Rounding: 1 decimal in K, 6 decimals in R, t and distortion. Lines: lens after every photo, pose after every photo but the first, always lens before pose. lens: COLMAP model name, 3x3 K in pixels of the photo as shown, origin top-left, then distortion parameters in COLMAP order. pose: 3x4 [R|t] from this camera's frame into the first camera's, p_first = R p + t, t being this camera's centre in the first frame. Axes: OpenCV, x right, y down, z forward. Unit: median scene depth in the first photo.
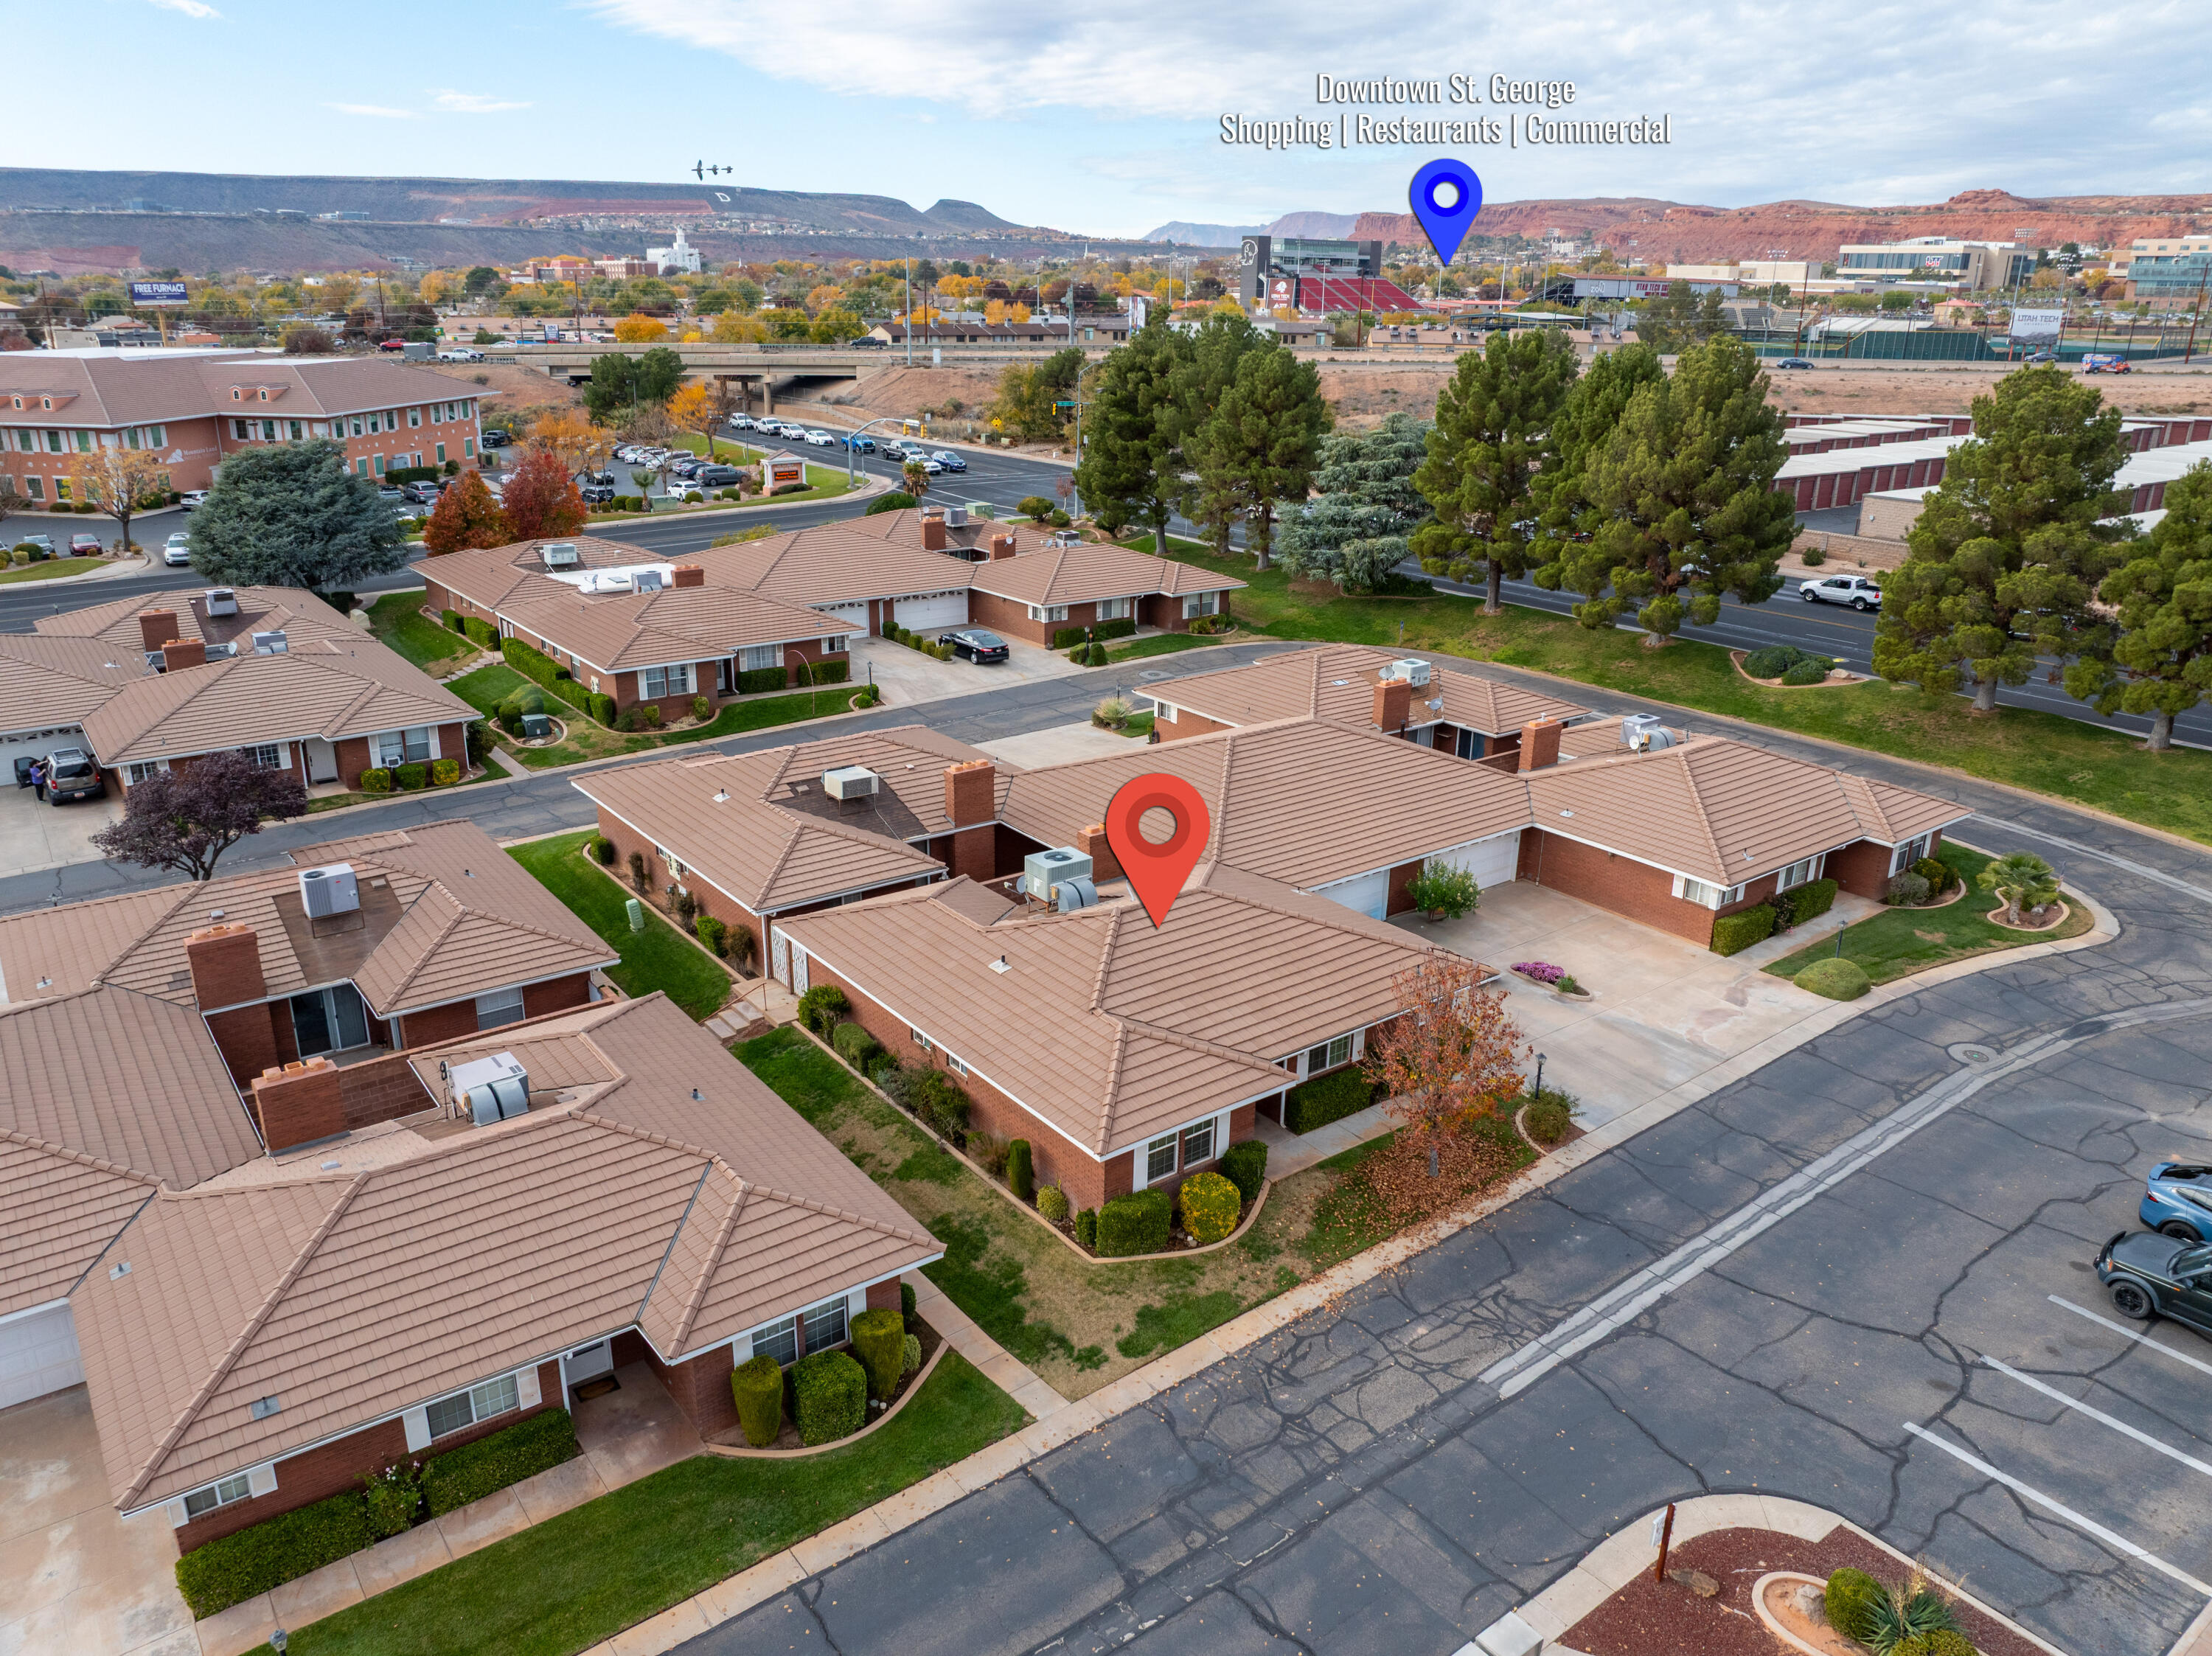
lens RADIAL K [[1553.4, 0, 1110.6], [0, 1553.4, 830.8], [0, 0, 1]] dist [-0.031861, -0.002535]
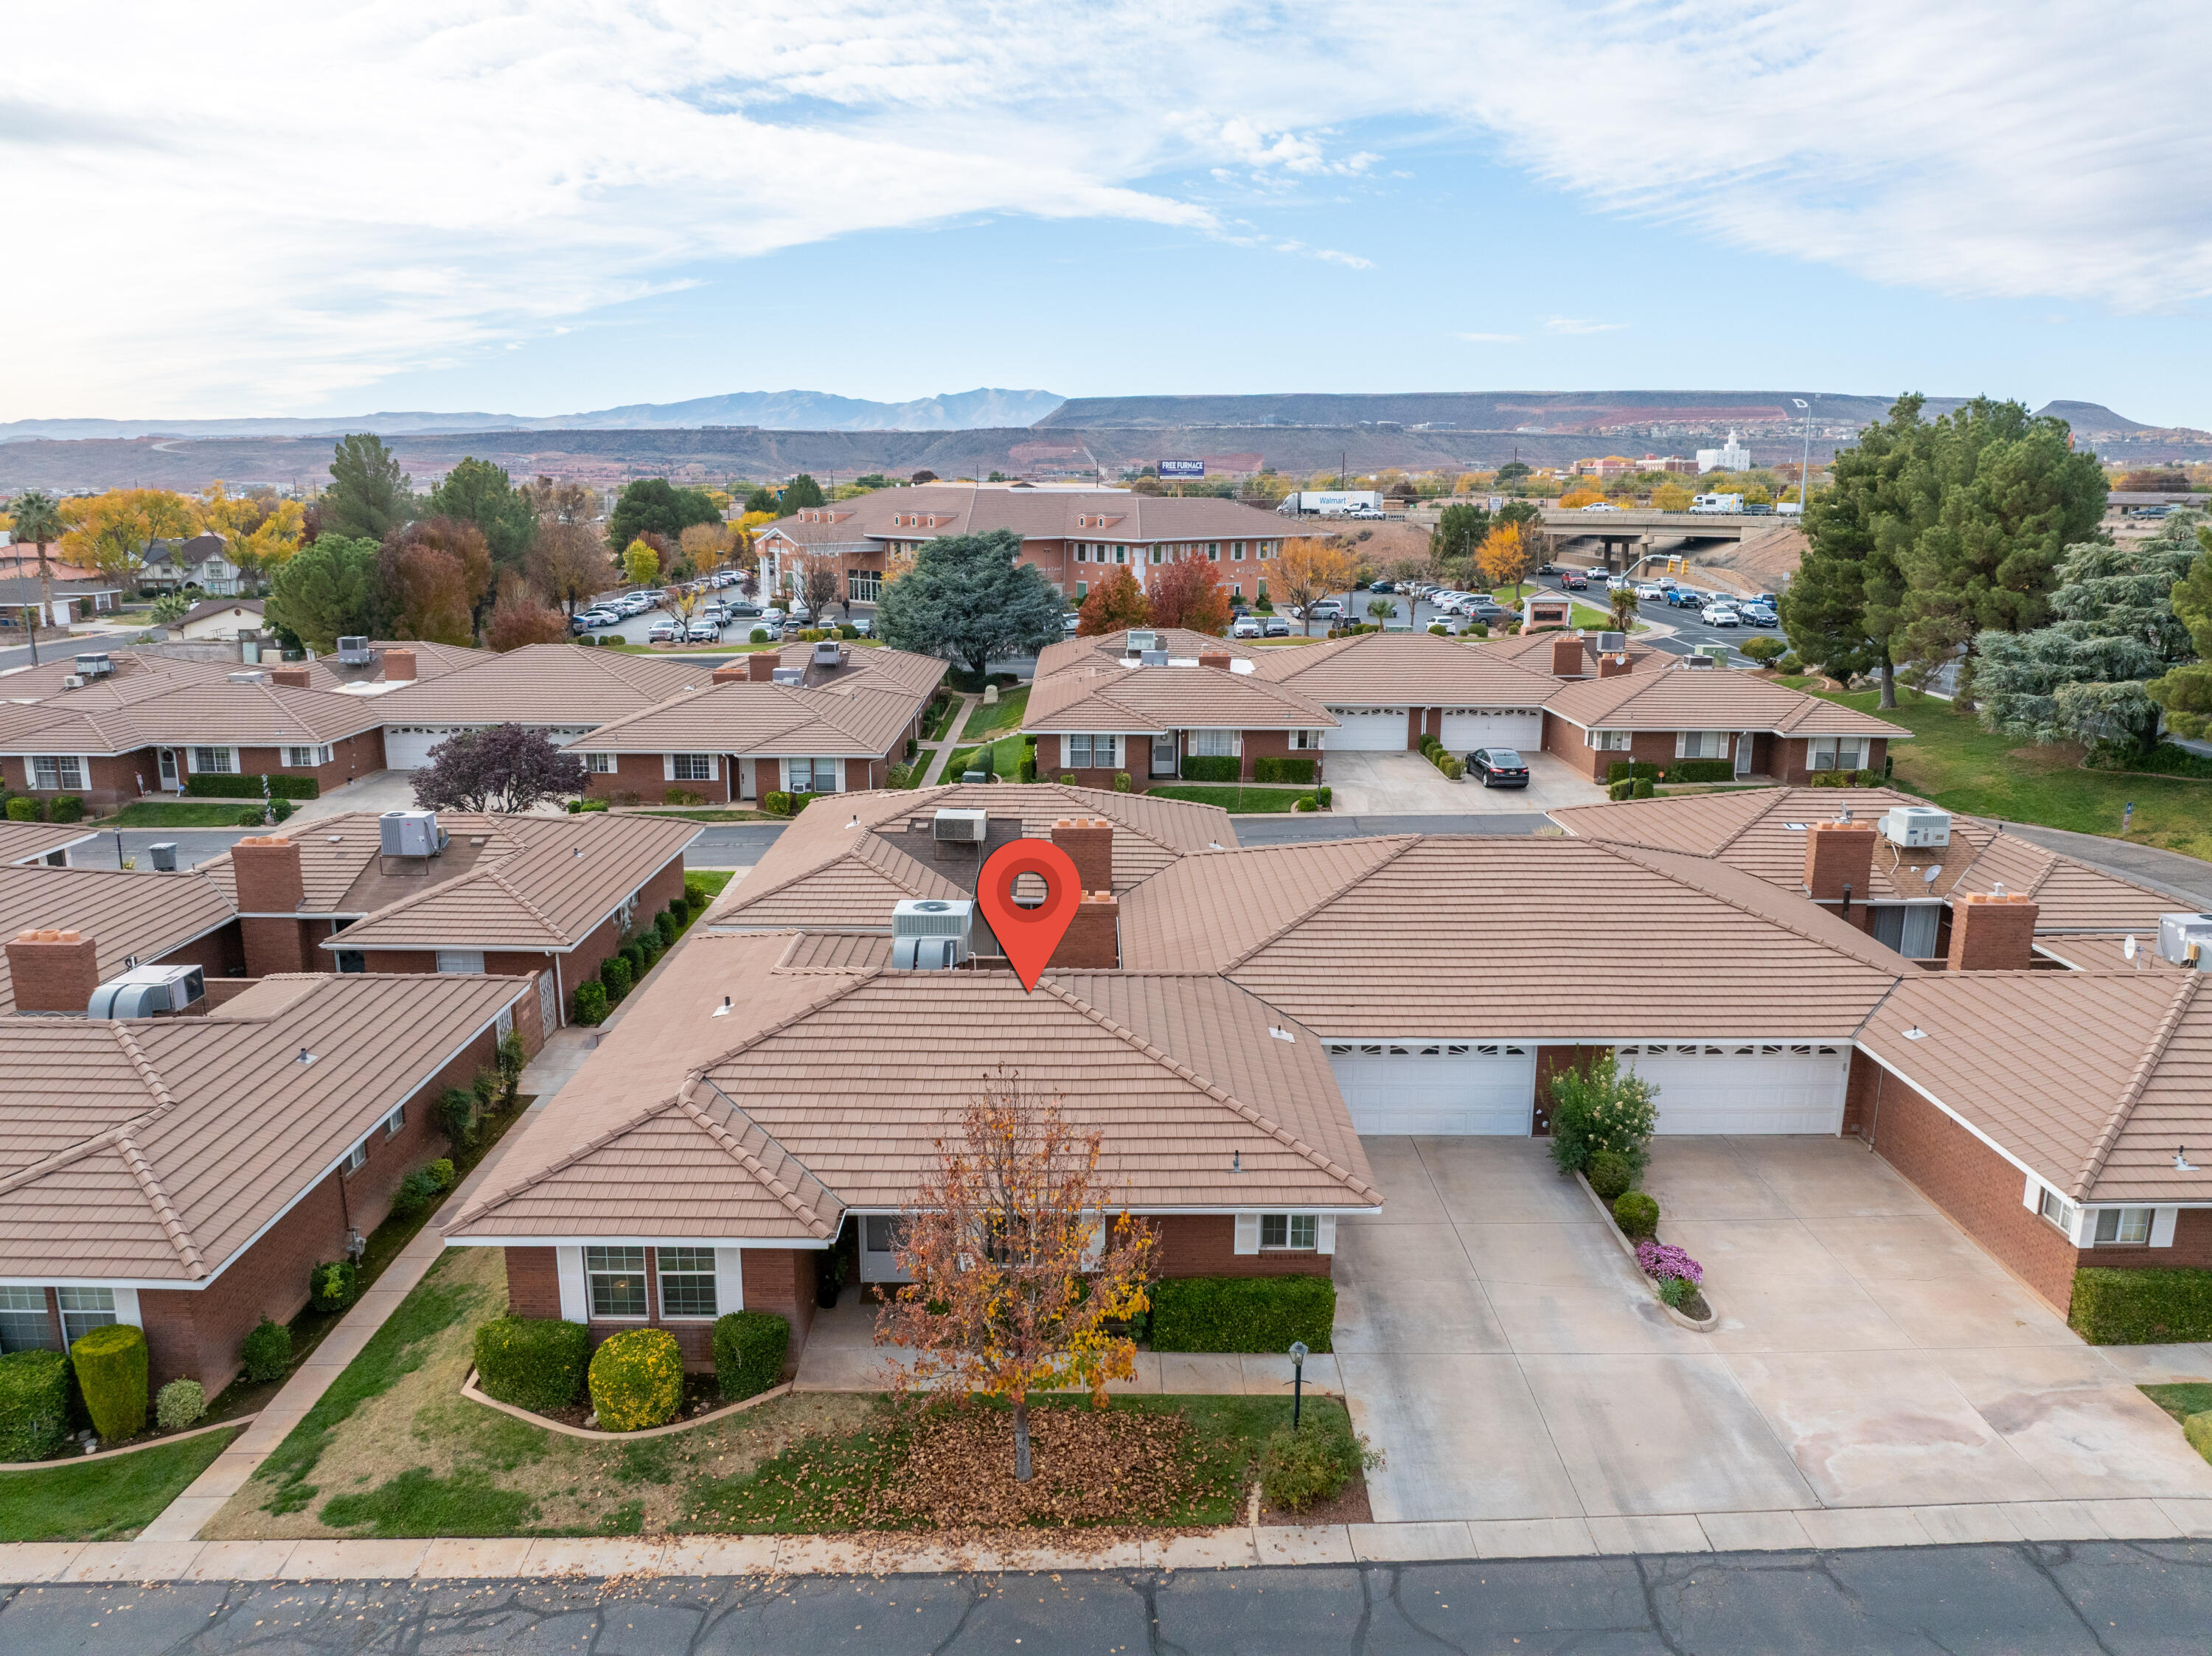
lens RADIAL K [[1553.4, 0, 1110.6], [0, 1553.4, 830.8], [0, 0, 1]] dist [-0.031861, -0.002535]
pose [[0.800838, 0.121507, -0.586425, 0.226935], [-0.193241, 0.979254, -0.060995, 0.004557], [0.566847, 0.162168, 0.807704, 0.207835]]
